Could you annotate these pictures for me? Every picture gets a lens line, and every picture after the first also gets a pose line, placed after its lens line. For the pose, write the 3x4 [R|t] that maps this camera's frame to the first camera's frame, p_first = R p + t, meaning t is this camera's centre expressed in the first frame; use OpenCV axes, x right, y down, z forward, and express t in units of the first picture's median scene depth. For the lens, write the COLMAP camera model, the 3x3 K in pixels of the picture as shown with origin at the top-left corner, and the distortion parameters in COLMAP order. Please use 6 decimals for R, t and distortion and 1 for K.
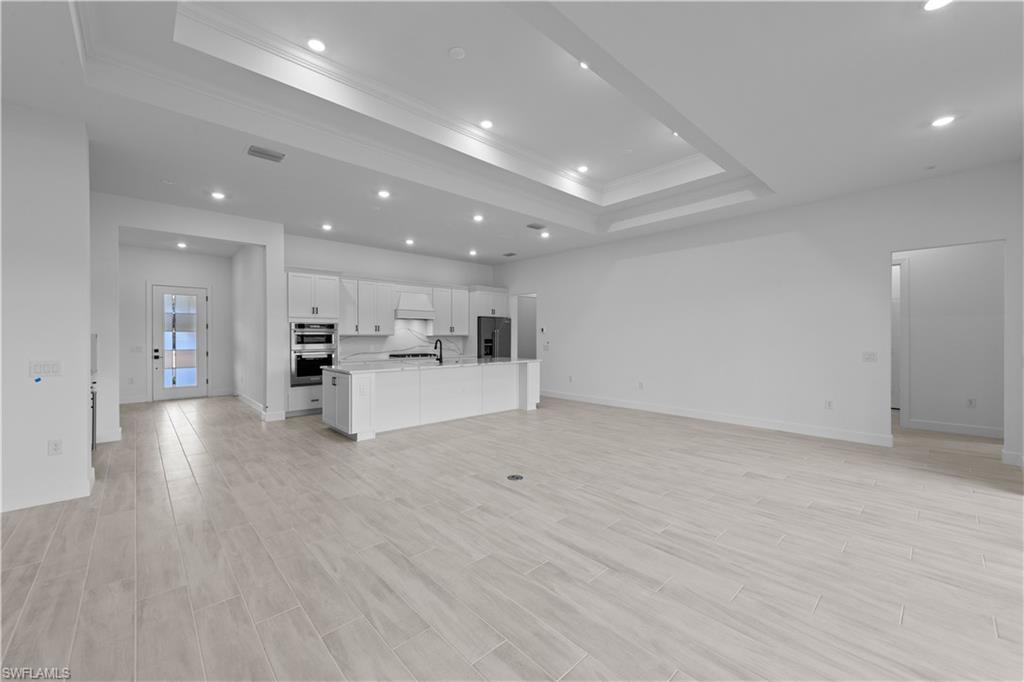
lens RADIAL K [[401.3, 0, 512.1], [0, 401.3, 337.6], [0, 0, 1]] dist [0.008357, -0.000046]
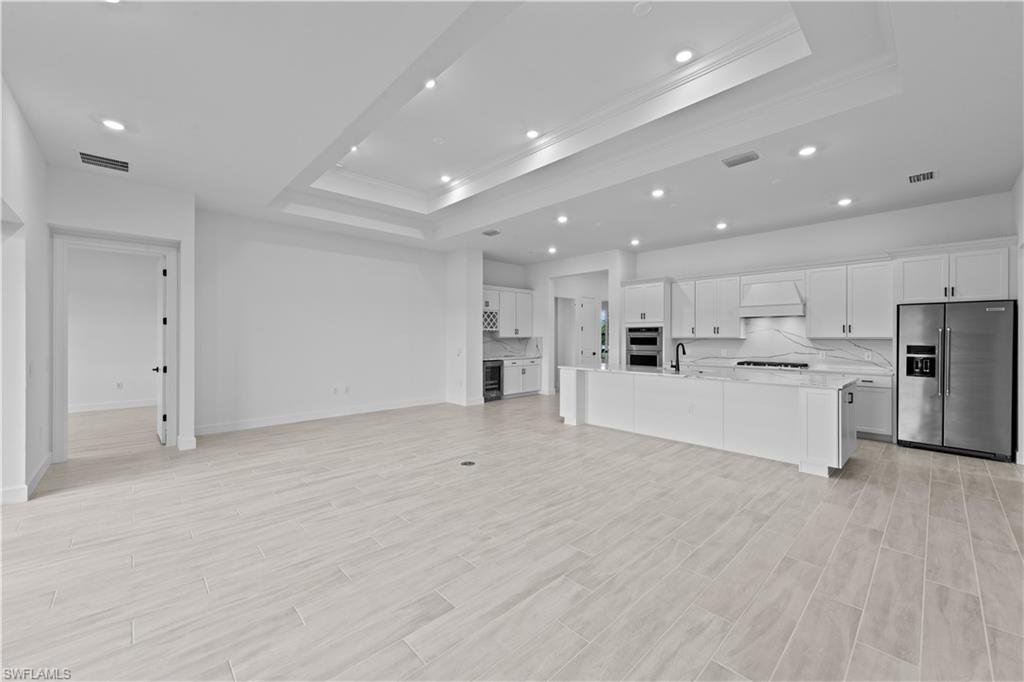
lens RADIAL K [[401.3, 0, 512.1], [0, 401.3, 337.6], [0, 0, 1]] dist [0.008357, -0.000046]
pose [[0.005069, 0.001406, -0.999986, 0.579767], [-0.005637, 0.999983, 0.001377, -0.005333], [0.999971, 0.005630, 0.005077, 0.565086]]
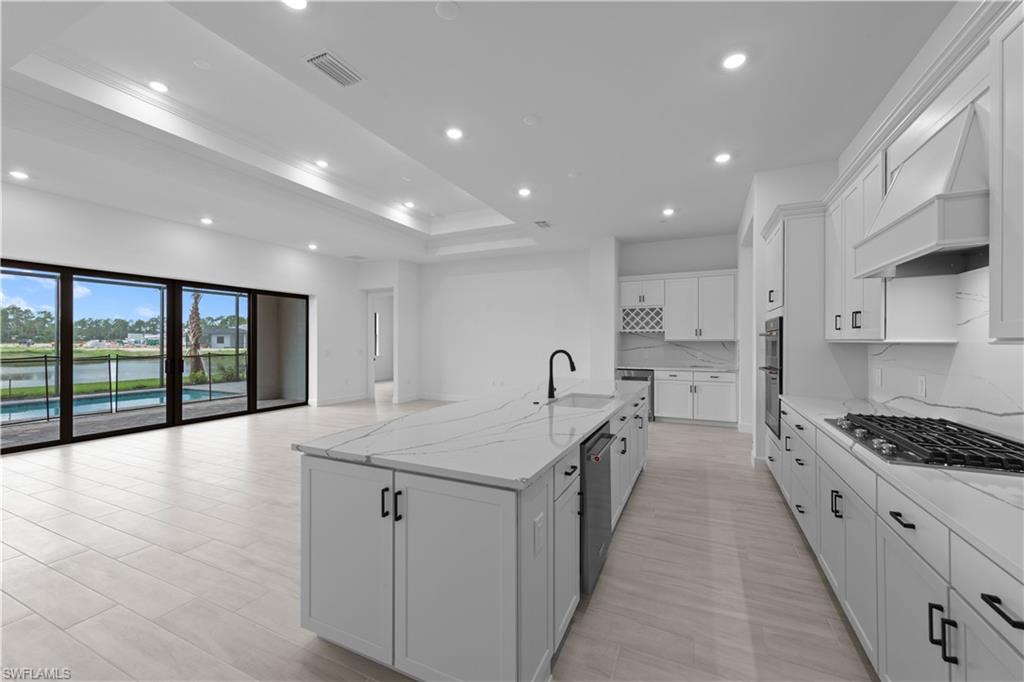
lens RADIAL K [[402.4, 0, 513.3], [0, 402.4, 340.8], [0, 0, 1]] dist [0.008485, -0.000368]
pose [[-0.927159, -0.000702, -0.374666, 0.041299], [-0.002704, 0.999985, 0.004819, -0.006889], [0.374657, 0.005481, -0.927147, 1.250143]]
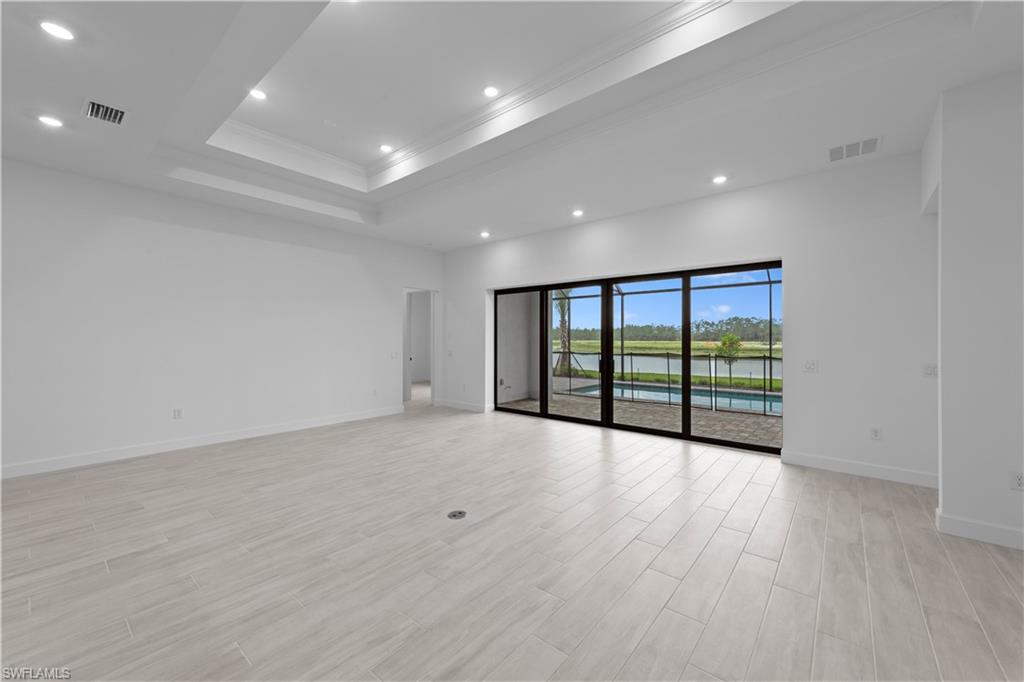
lens RADIAL K [[398.6, 0, 514.1], [0, 398.6, 336.5], [0, 0, 1]] dist [0.007416, -0.000218]
pose [[-0.126239, 0.007971, 0.991968, -0.414157], [0.004317, 0.999963, -0.007486, -0.004314], [-0.991990, 0.003337, -0.126269, 0.499247]]
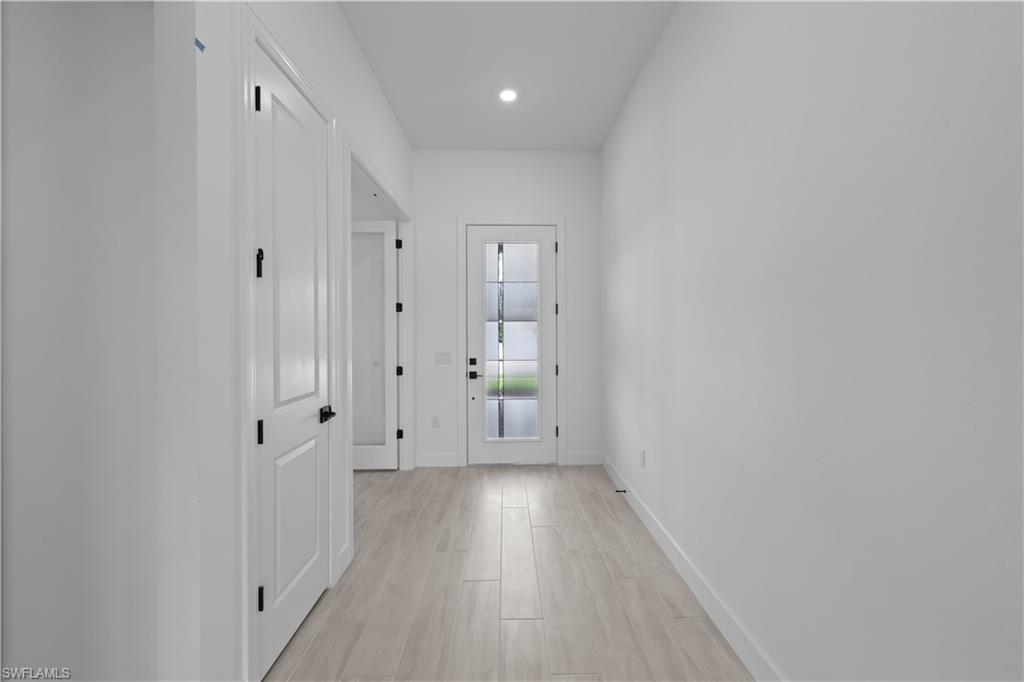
lens RADIAL K [[401.3, 0, 512.1], [0, 401.3, 337.6], [0, 0, 1]] dist [0.008357, -0.000046]
pose [[0.744452, 0.008320, -0.667625, -0.585910], [-0.000809, 0.999933, 0.011559, -0.001761], [0.667676, -0.008065, 0.744408, 0.750615]]
